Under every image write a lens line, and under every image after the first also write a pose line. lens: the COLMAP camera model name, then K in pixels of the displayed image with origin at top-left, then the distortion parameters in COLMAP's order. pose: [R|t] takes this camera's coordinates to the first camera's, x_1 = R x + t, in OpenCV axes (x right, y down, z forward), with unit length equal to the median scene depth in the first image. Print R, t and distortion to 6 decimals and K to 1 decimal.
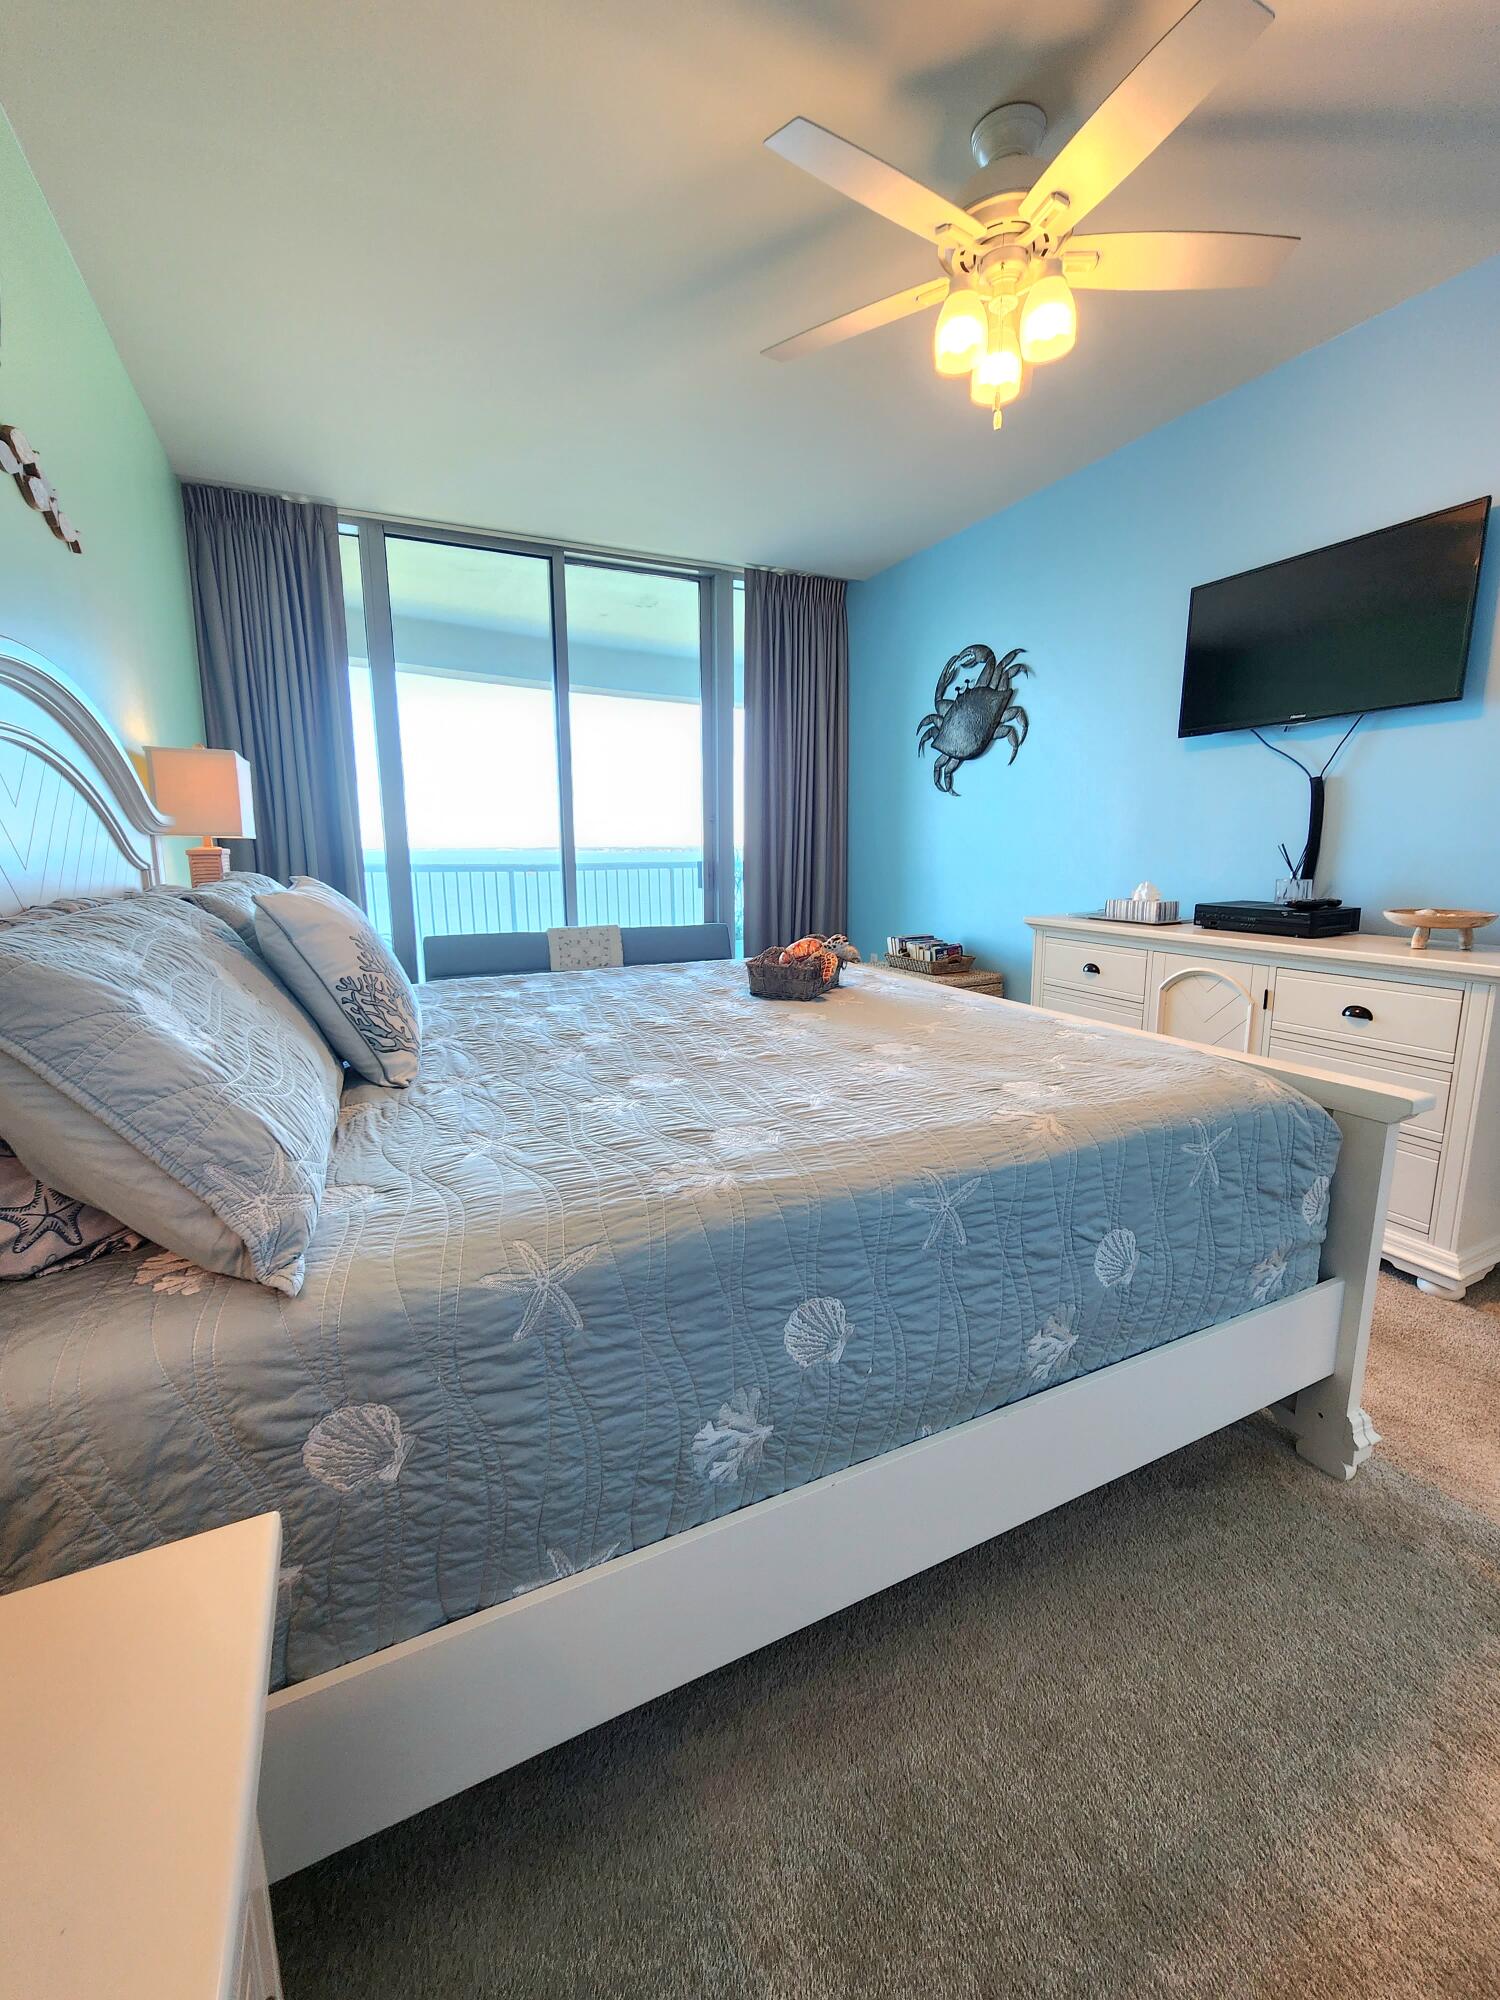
lens RADIAL K [[821.4, 0, 750.0], [0, 821.4, 1000.0], [0, 0, 1]] dist [0.000334, -0.000119]
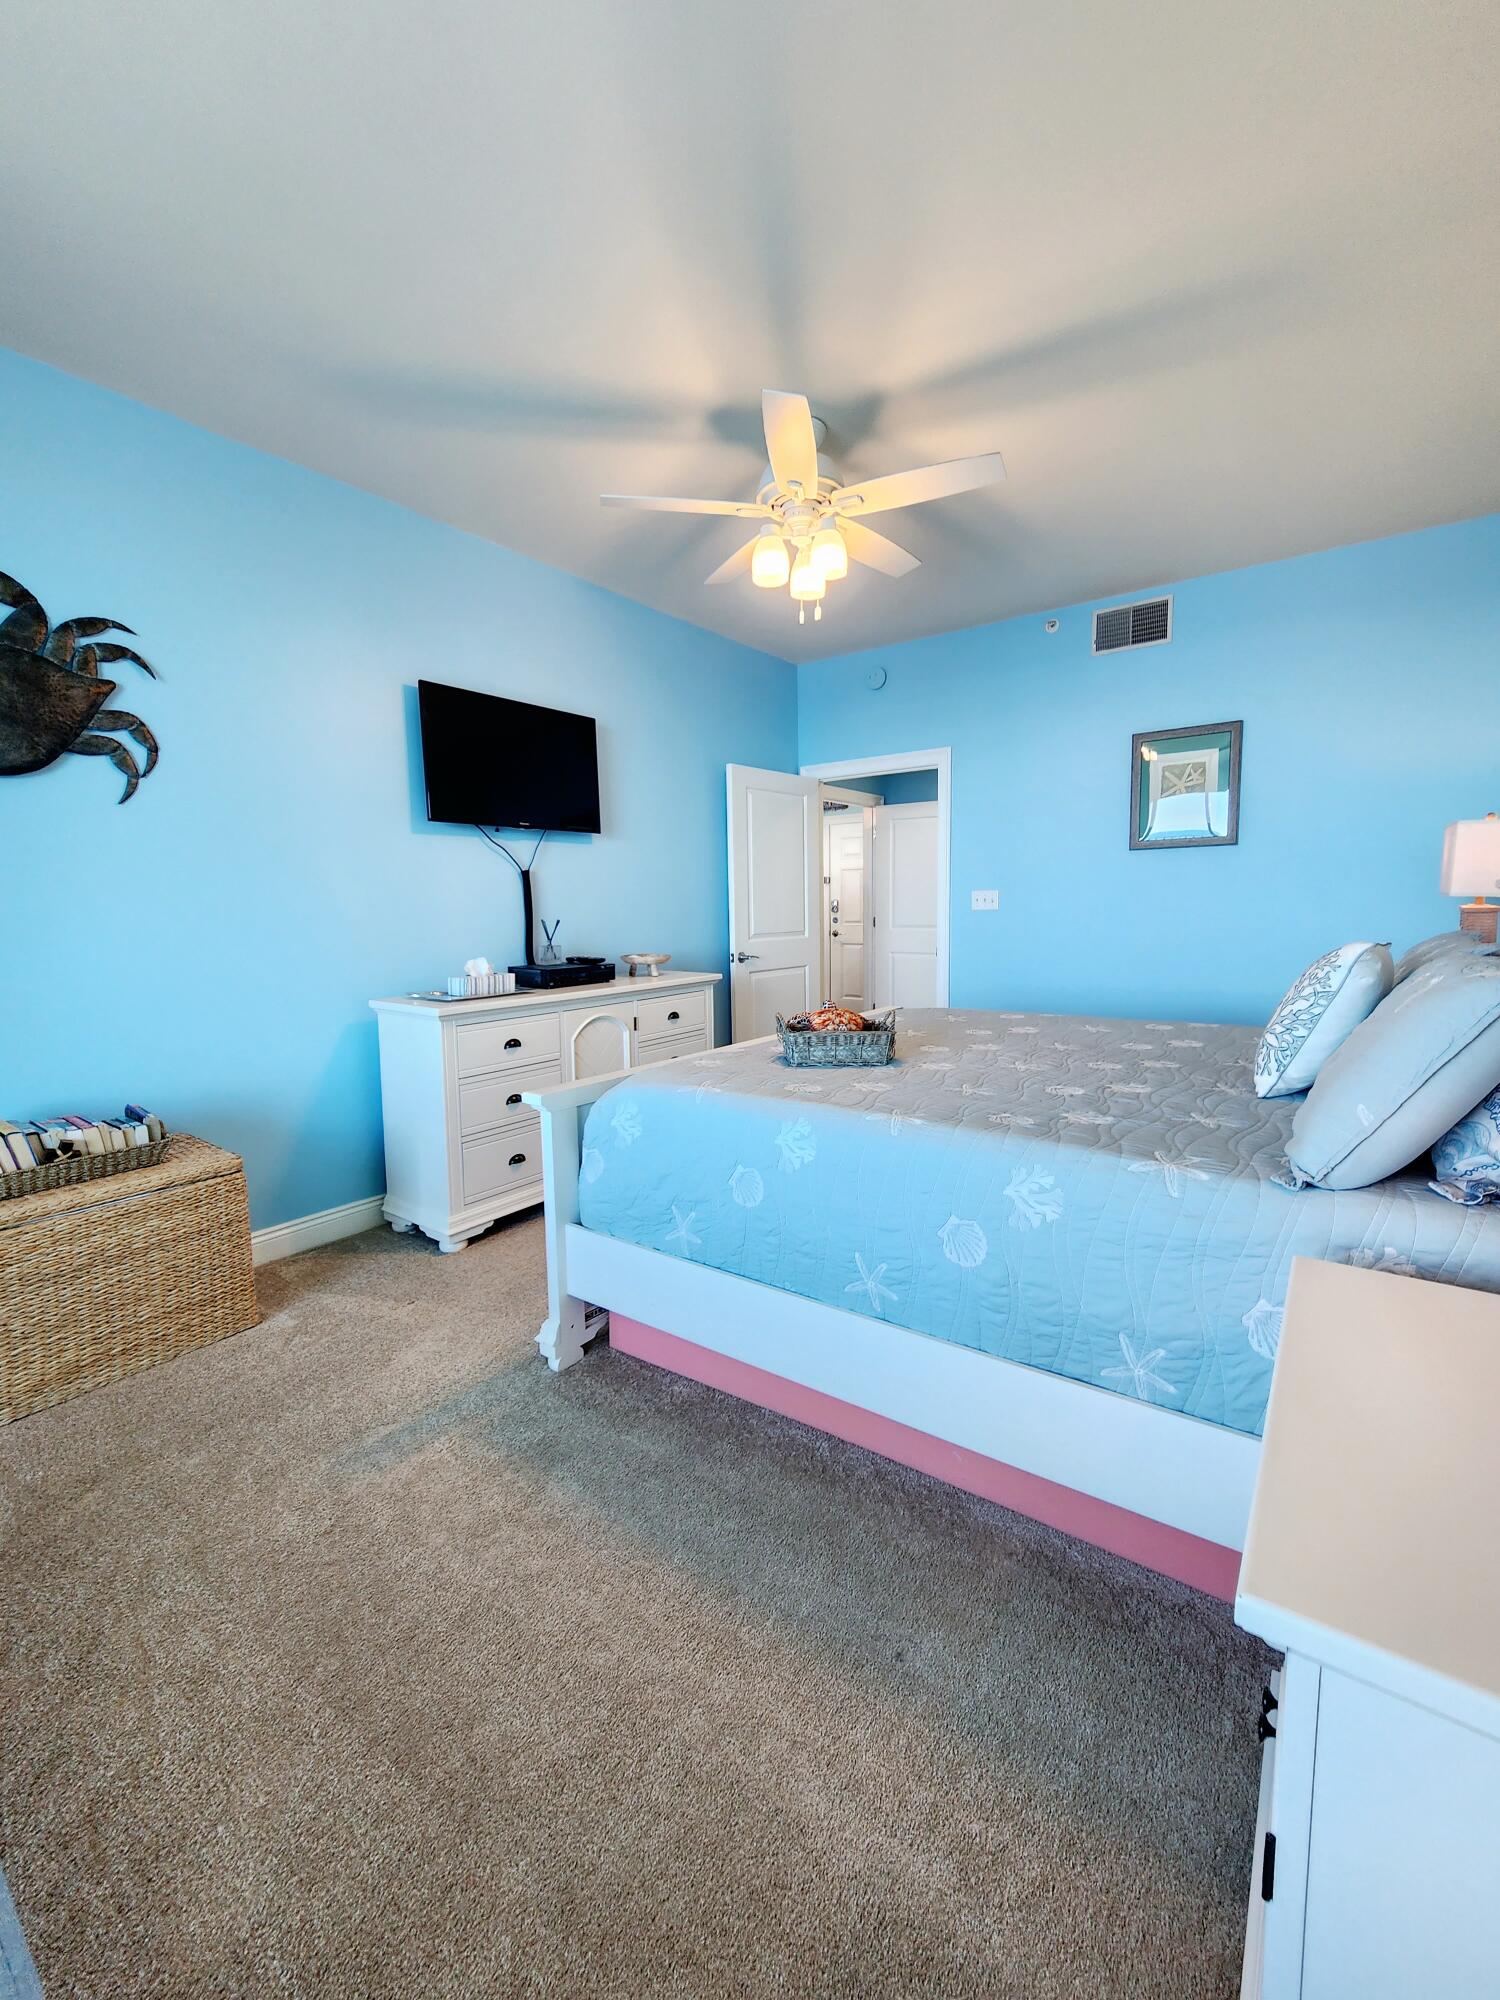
lens RADIAL K [[821.4, 0, 750.0], [0, 821.4, 1000.0], [0, 0, 1]] dist [0.000334, -0.000119]
pose [[-0.459484, -0.078617, 0.884700, -0.466603], [0.193376, 0.963325, 0.186037, -0.173458], [-0.866880, 0.256561, -0.427430, 0.920265]]
